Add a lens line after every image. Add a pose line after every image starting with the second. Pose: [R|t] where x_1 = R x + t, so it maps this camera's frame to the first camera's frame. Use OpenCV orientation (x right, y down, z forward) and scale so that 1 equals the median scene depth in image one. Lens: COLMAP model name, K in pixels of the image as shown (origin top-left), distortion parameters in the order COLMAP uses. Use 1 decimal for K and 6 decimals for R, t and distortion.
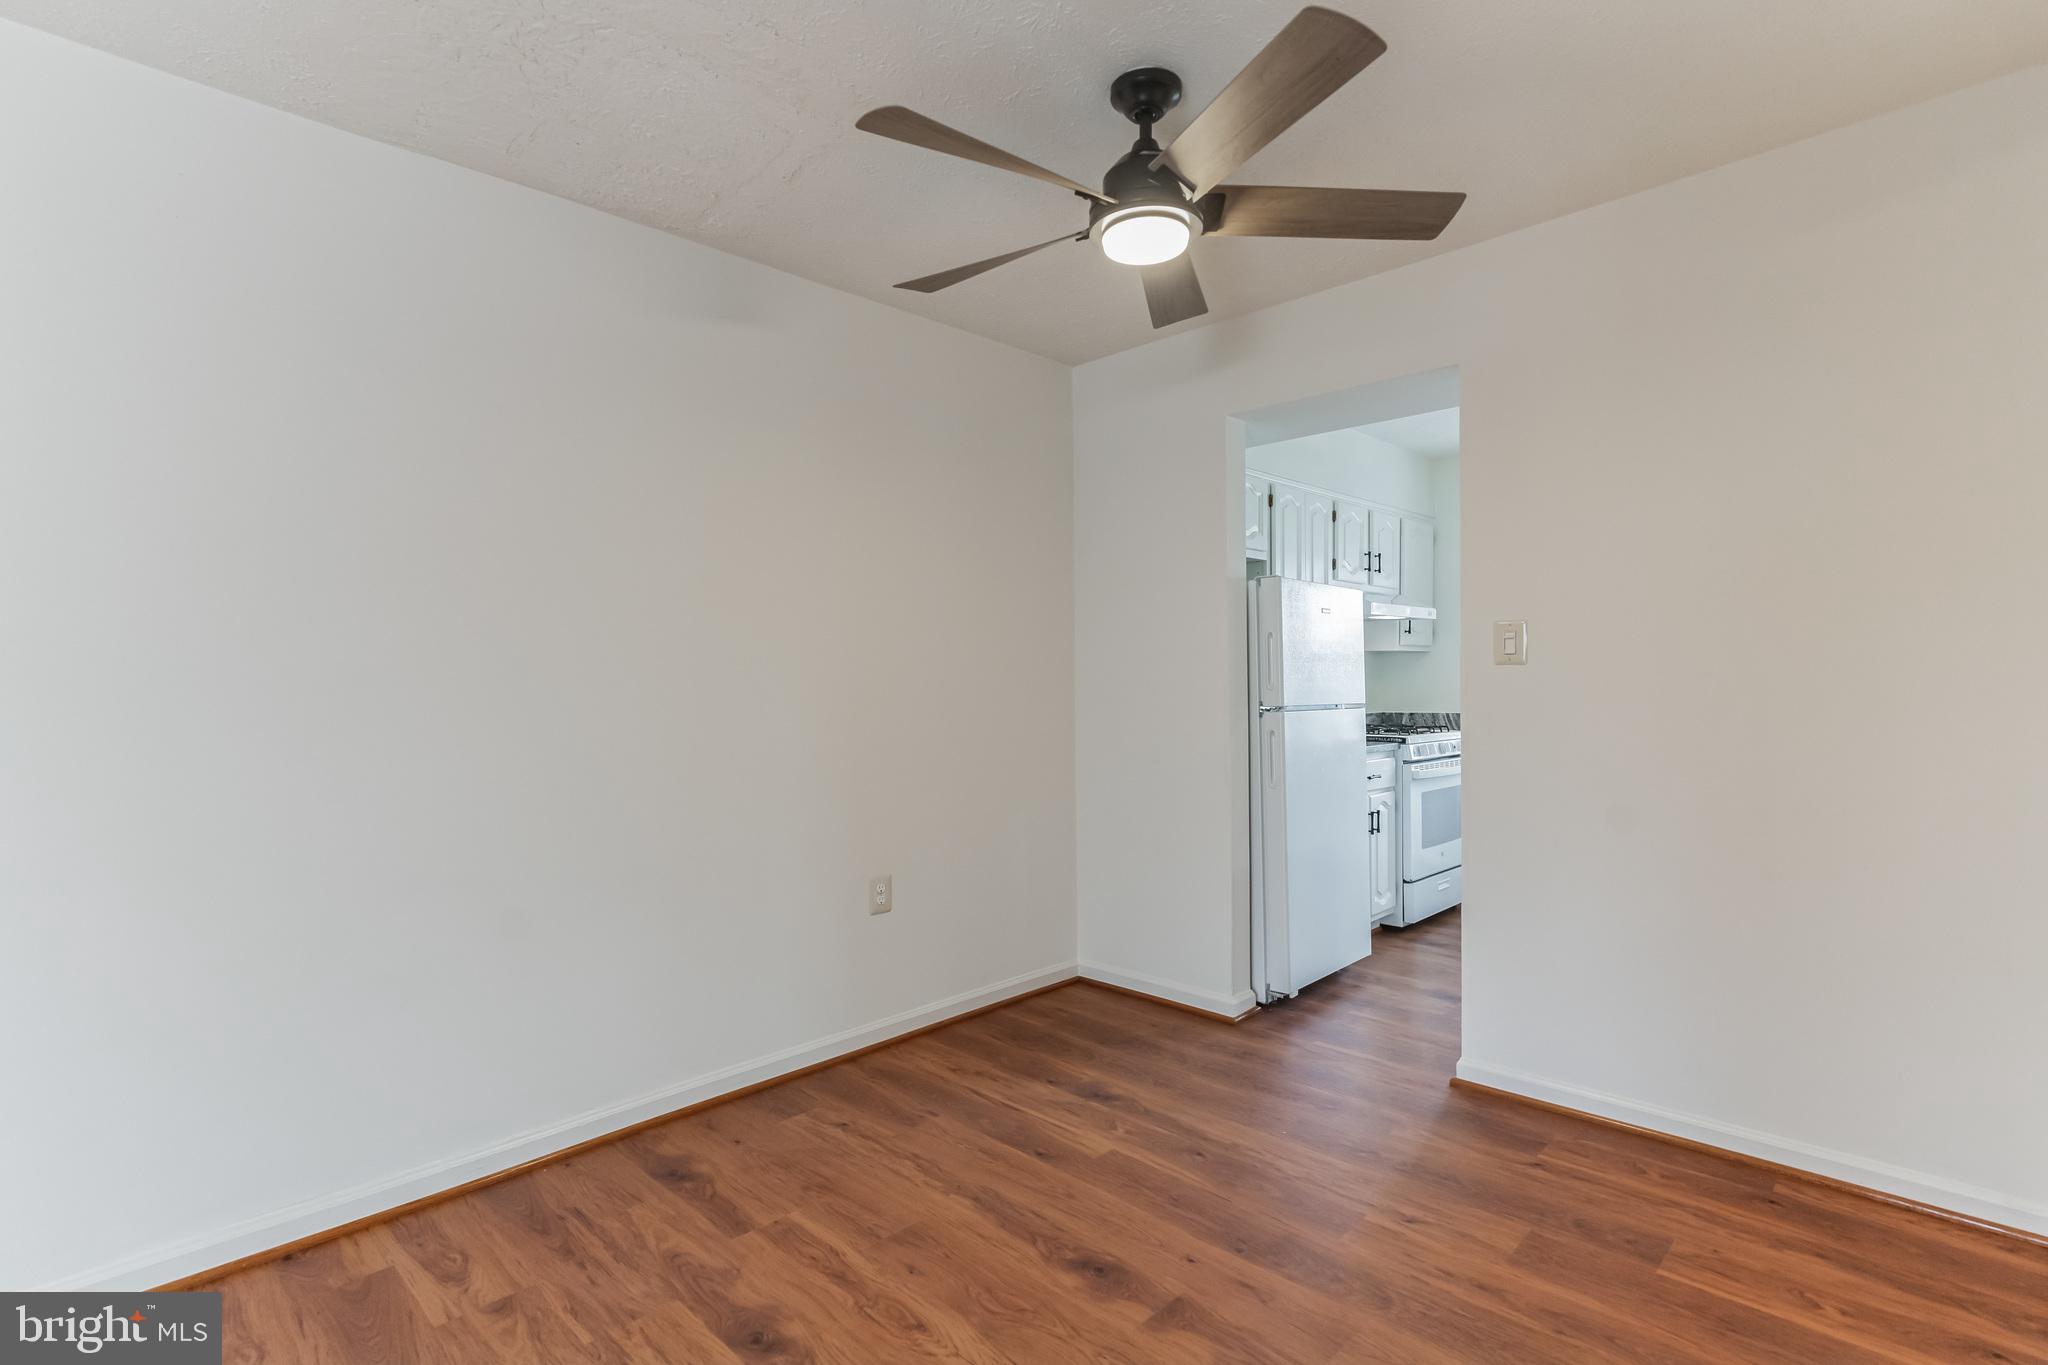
lens RADIAL K [[991.8, 0, 1024.0], [0, 991.8, 682.5], [0, 0, 1]] dist [0.000468, 0.000128]
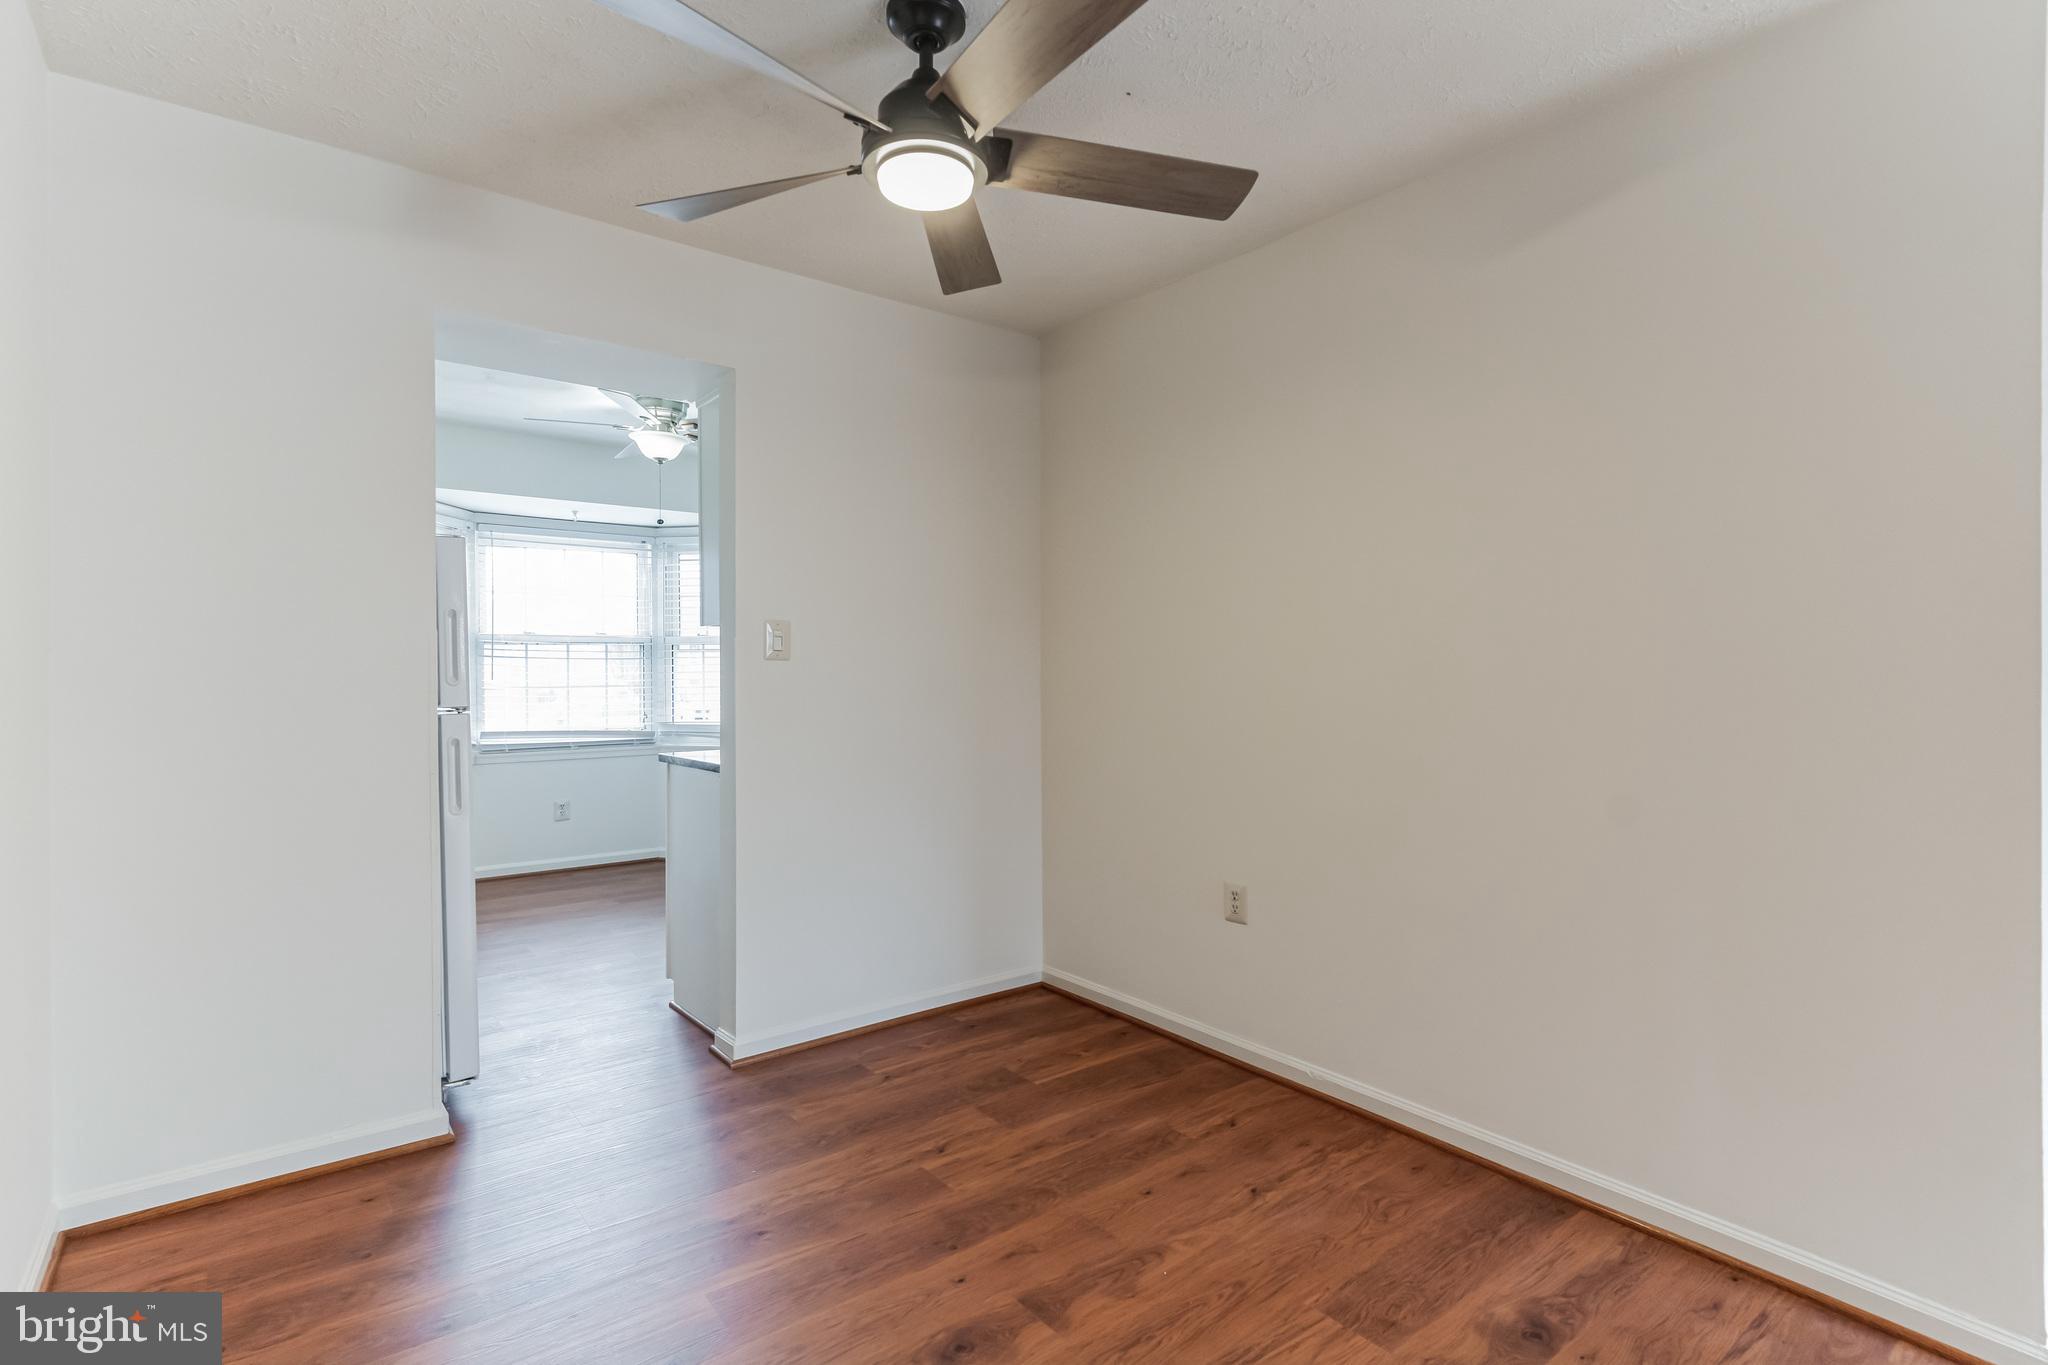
lens RADIAL K [[977.4, 0, 1024.0], [0, 977.4, 682.5], [0, 0, 1]] dist [-0.002949, -0.000599]
pose [[0.117576, -0.005860, 0.993047, -0.647453], [-0.003923, 0.999972, 0.006365, -0.000629], [-0.993056, -0.004644, 0.117550, 0.711235]]
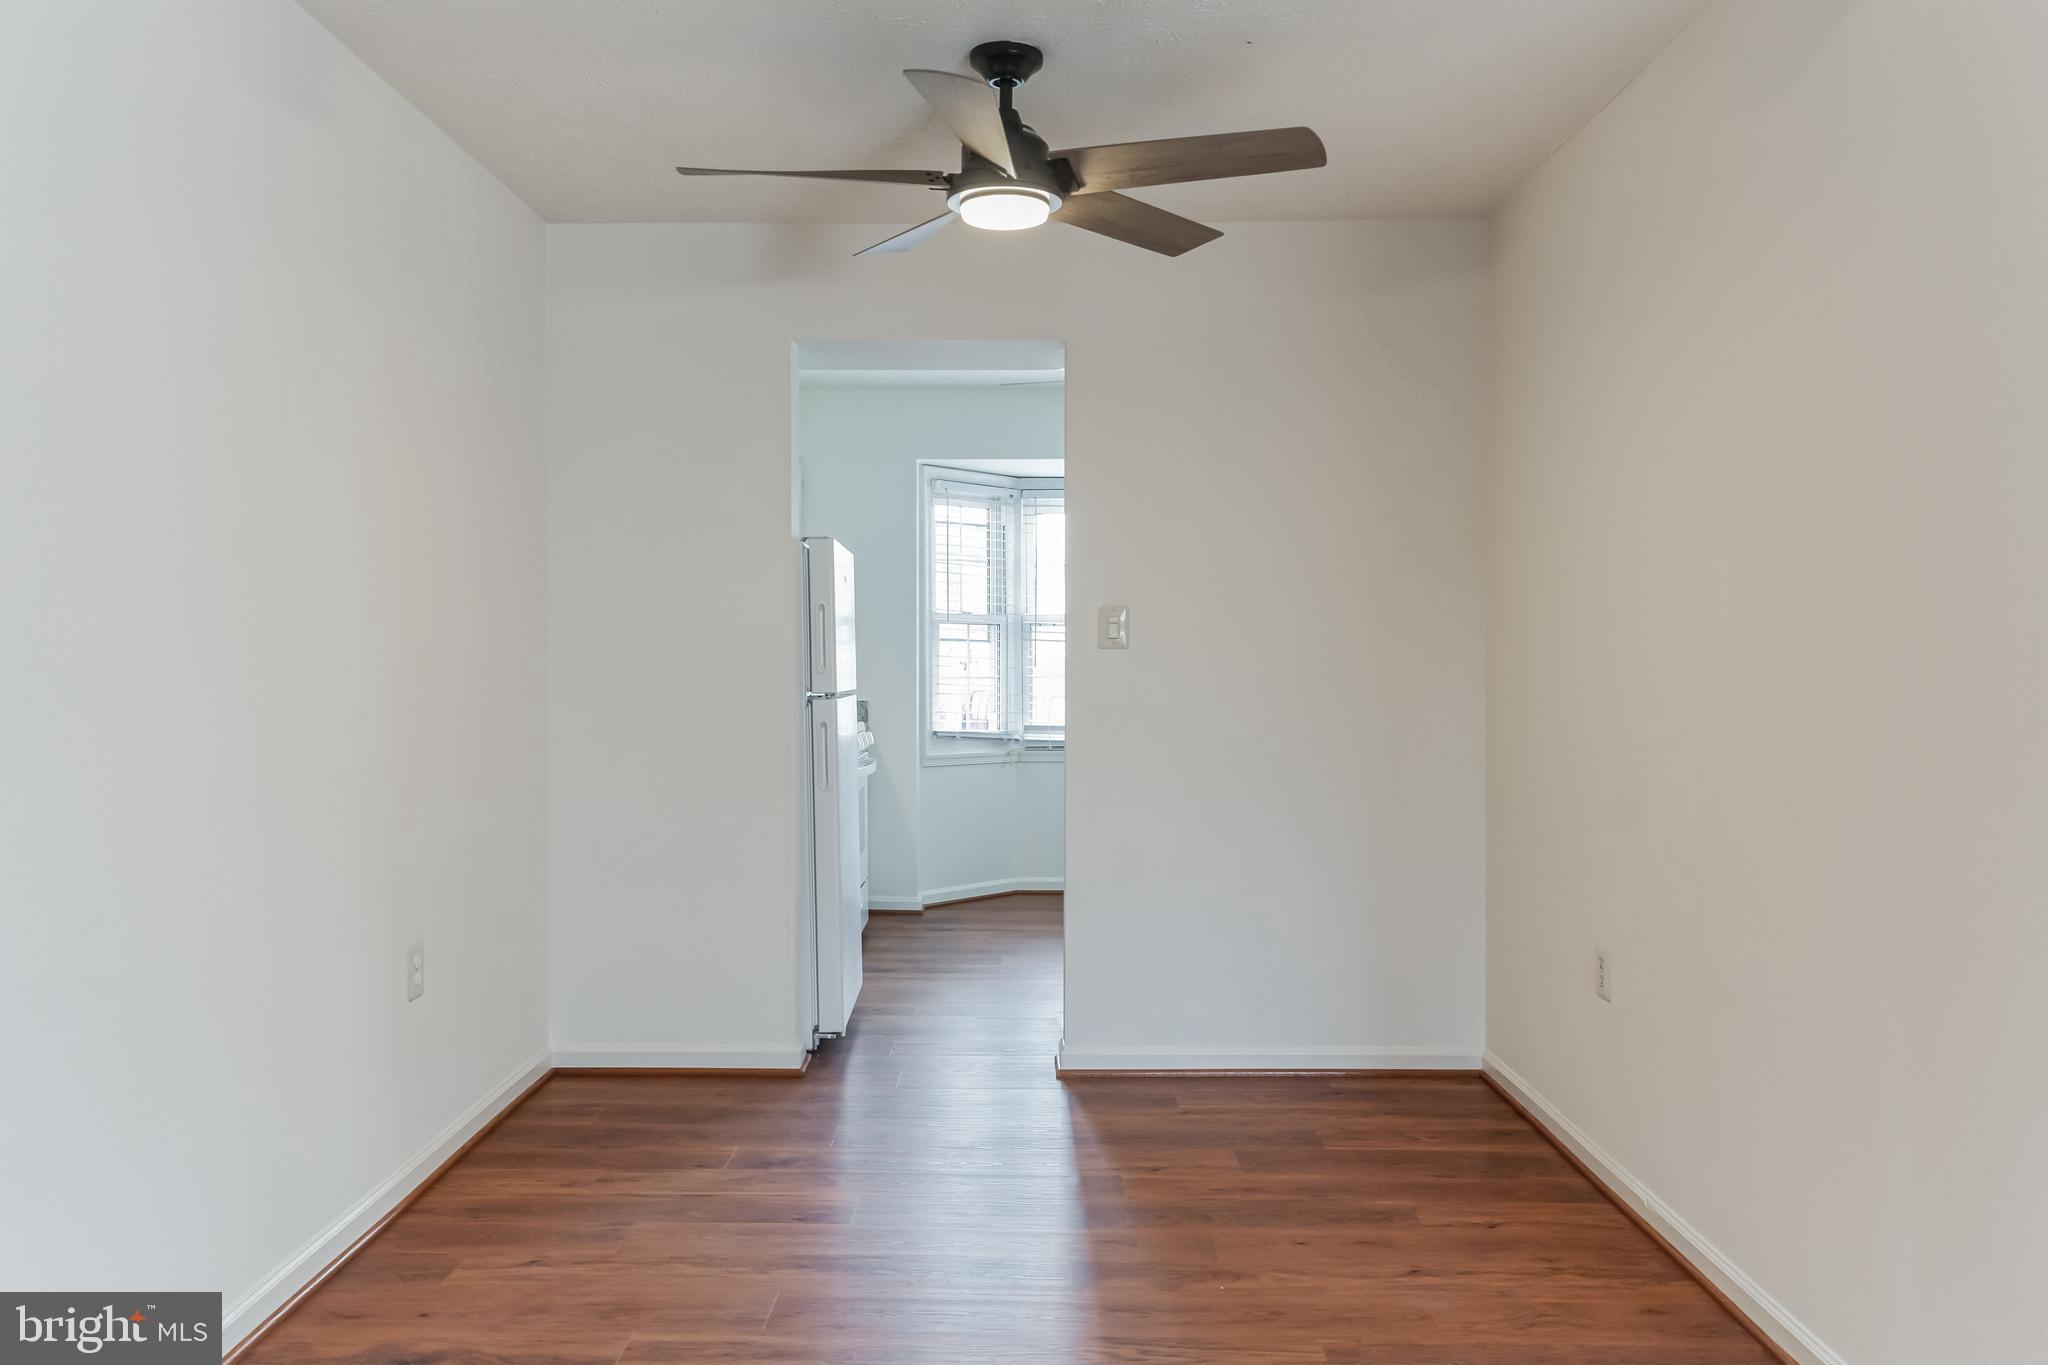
lens RADIAL K [[1592.8, 0, 1024.0], [0, 1592.8, 682.5], [0, 0, 1]] dist [-0.025132, -0.003329]
pose [[0.715369, -0.009239, 0.698686, -0.833791], [-0.004900, 0.999822, 0.018239, -0.014714], [-0.698730, -0.016471, 0.715196, -0.113272]]
